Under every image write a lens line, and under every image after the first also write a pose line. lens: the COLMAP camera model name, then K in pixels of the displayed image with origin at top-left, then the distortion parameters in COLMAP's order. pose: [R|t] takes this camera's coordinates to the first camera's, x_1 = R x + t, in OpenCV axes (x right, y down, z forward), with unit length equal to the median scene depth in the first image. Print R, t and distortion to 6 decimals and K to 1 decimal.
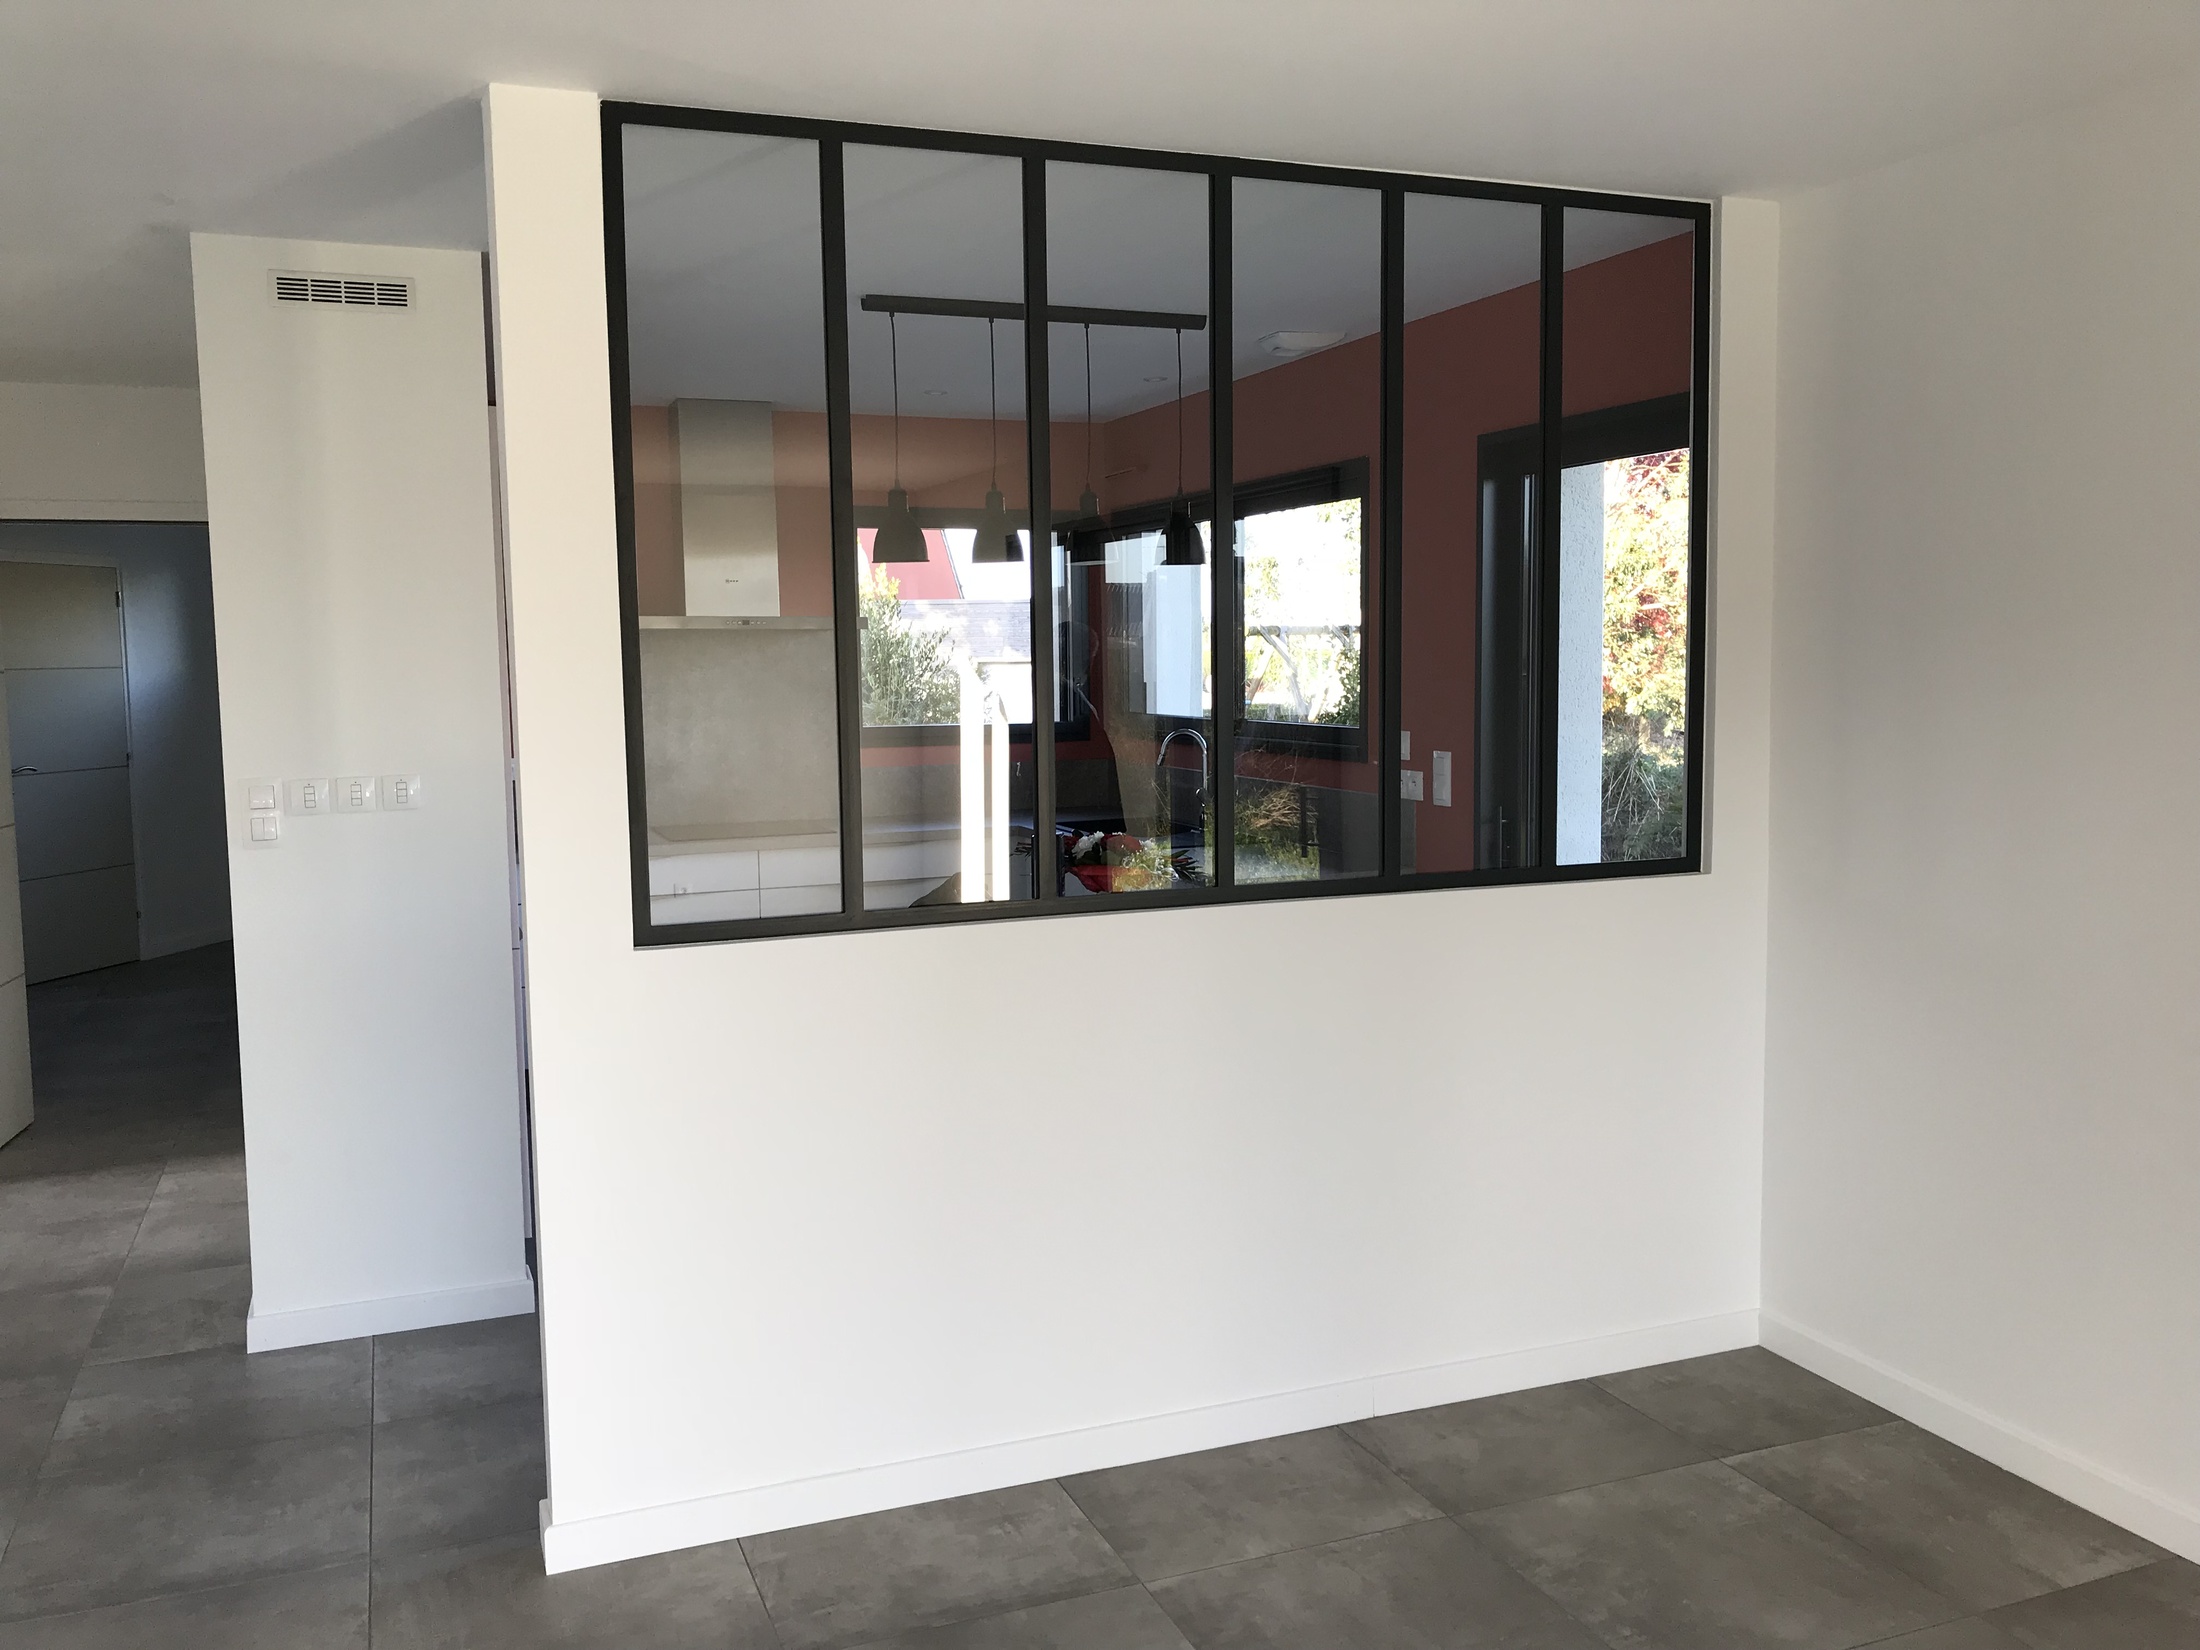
lens RADIAL K [[1795.0, 0, 1100.0], [0, 1795.0, 825.0], [0, 0, 1]] dist [0.000931, 0.000582]
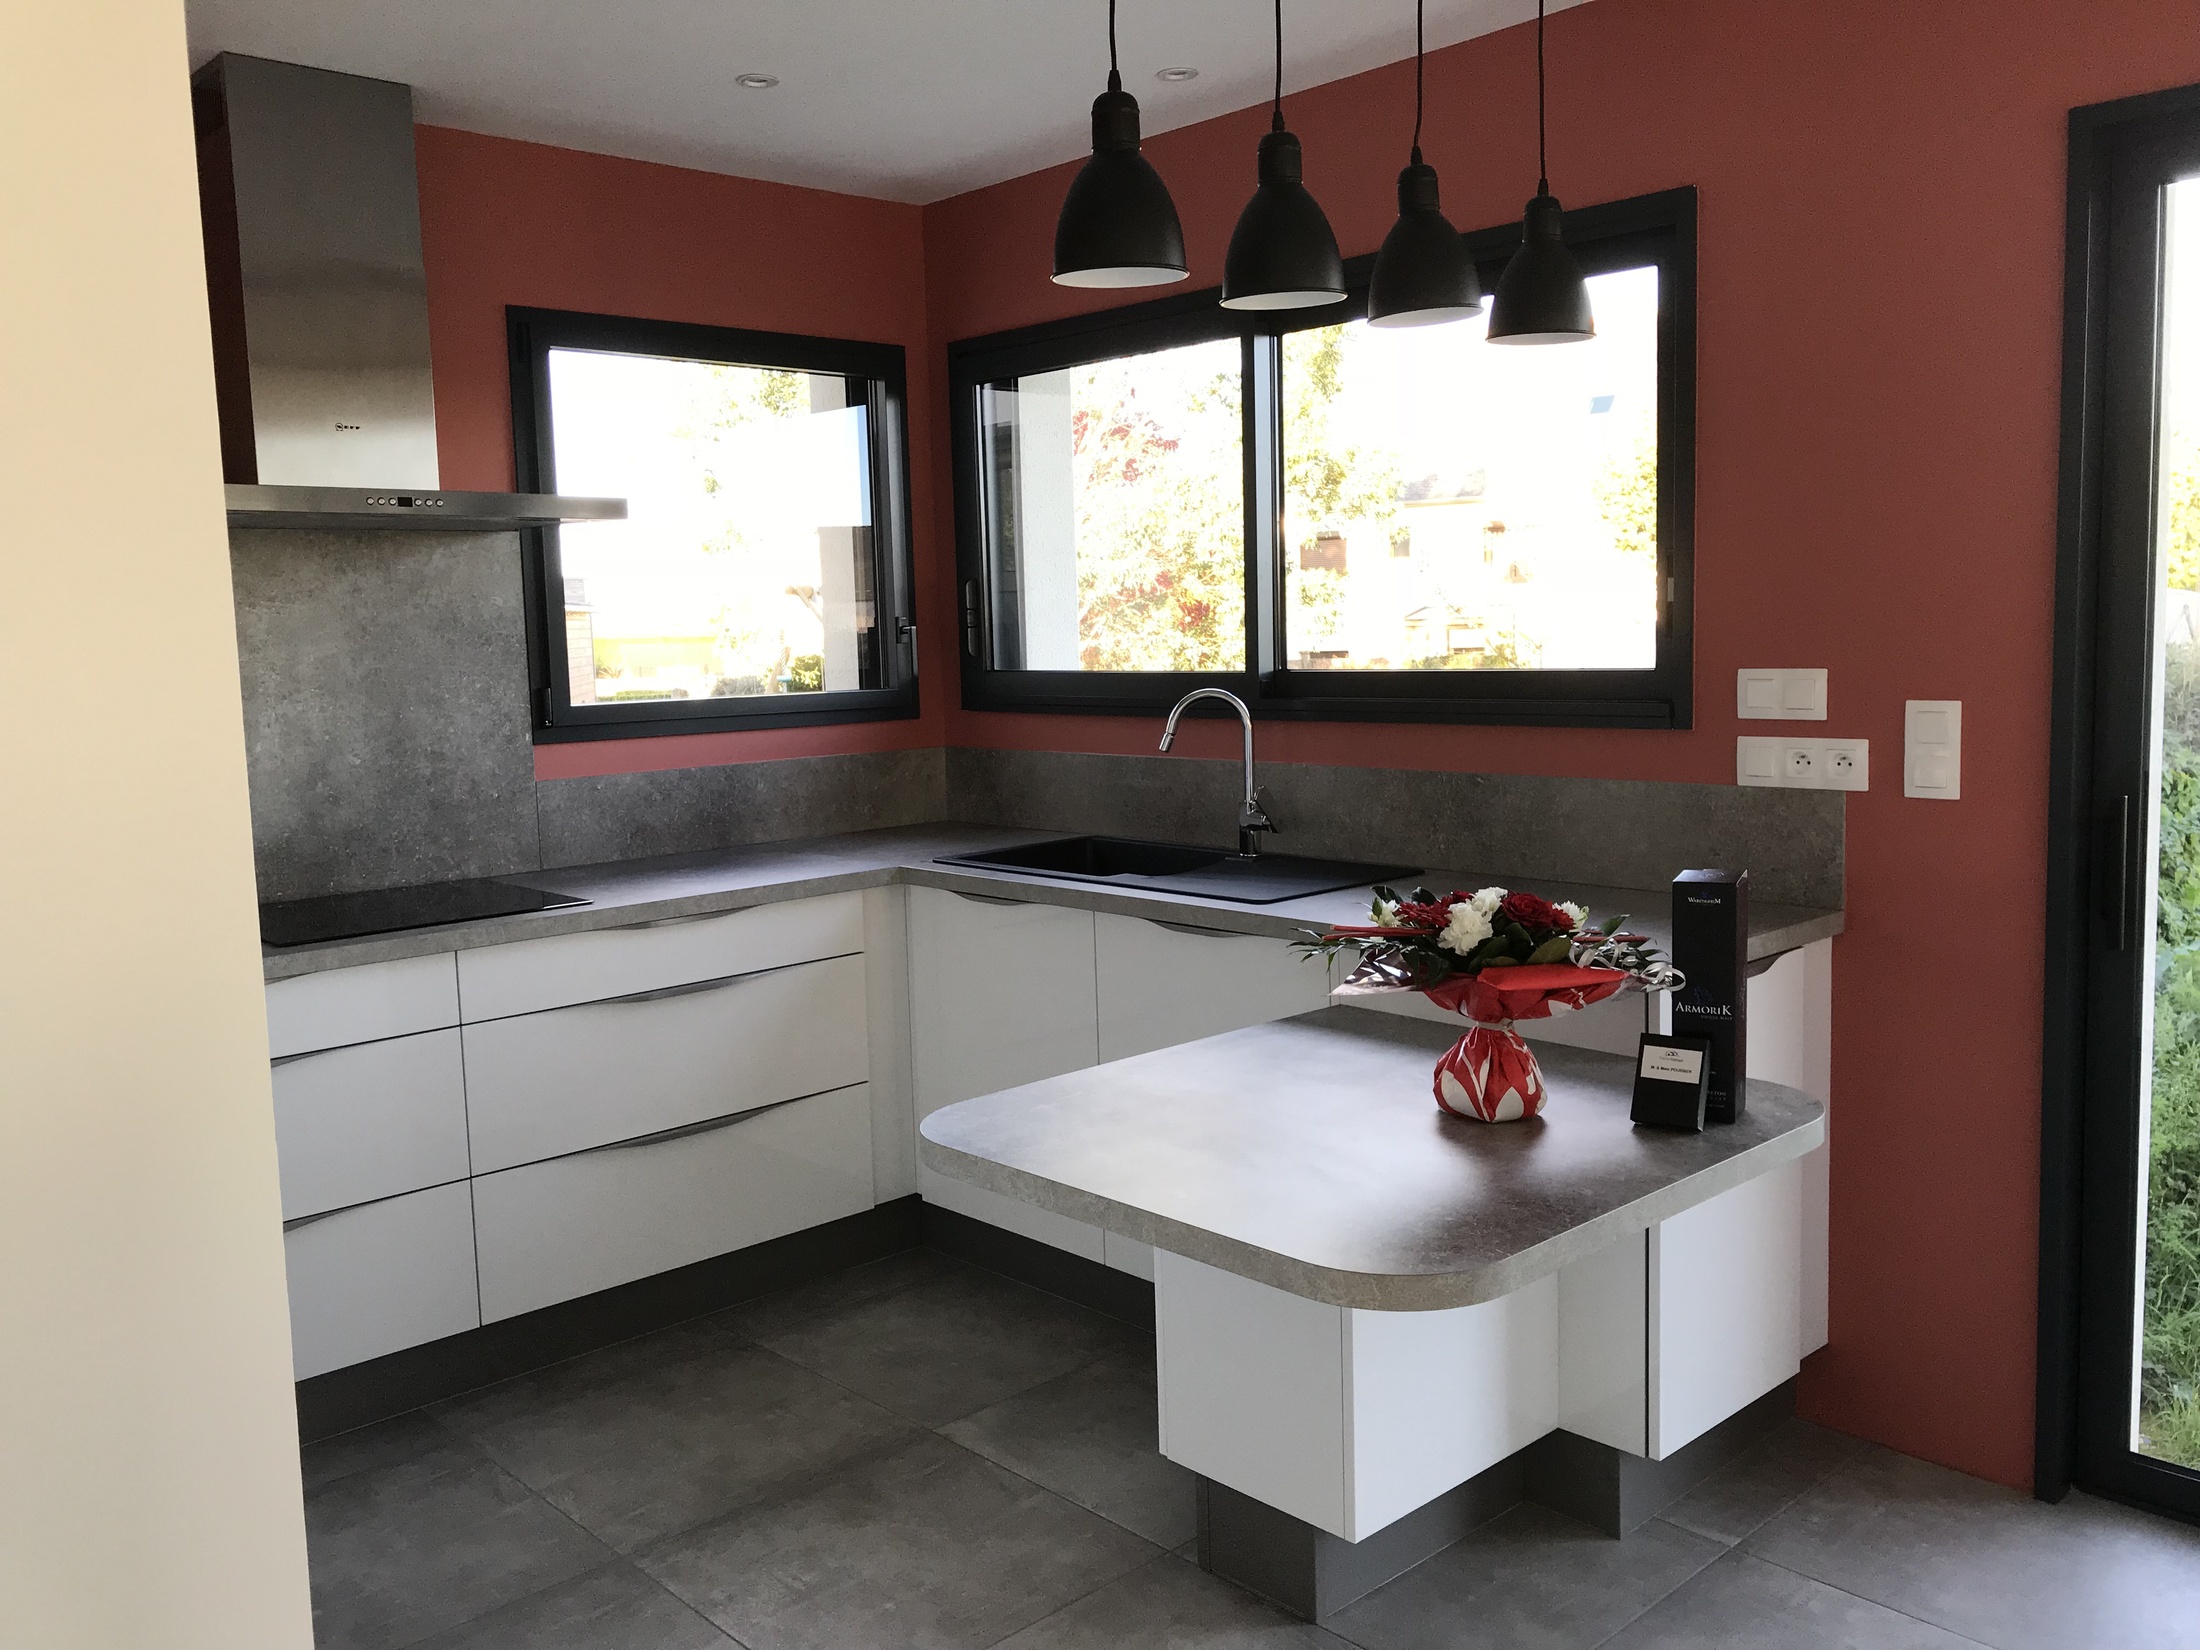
lens RADIAL K [[1795.0, 0, 1100.0], [0, 1795.0, 825.0], [0, 0, 1]] dist [0.000931, 0.000582]
pose [[0.924992, -0.056158, 0.375814, -0.211865], [0.051698, 0.998421, 0.021951, -0.022826], [-0.376454, -0.000876, 0.926435, 0.458344]]
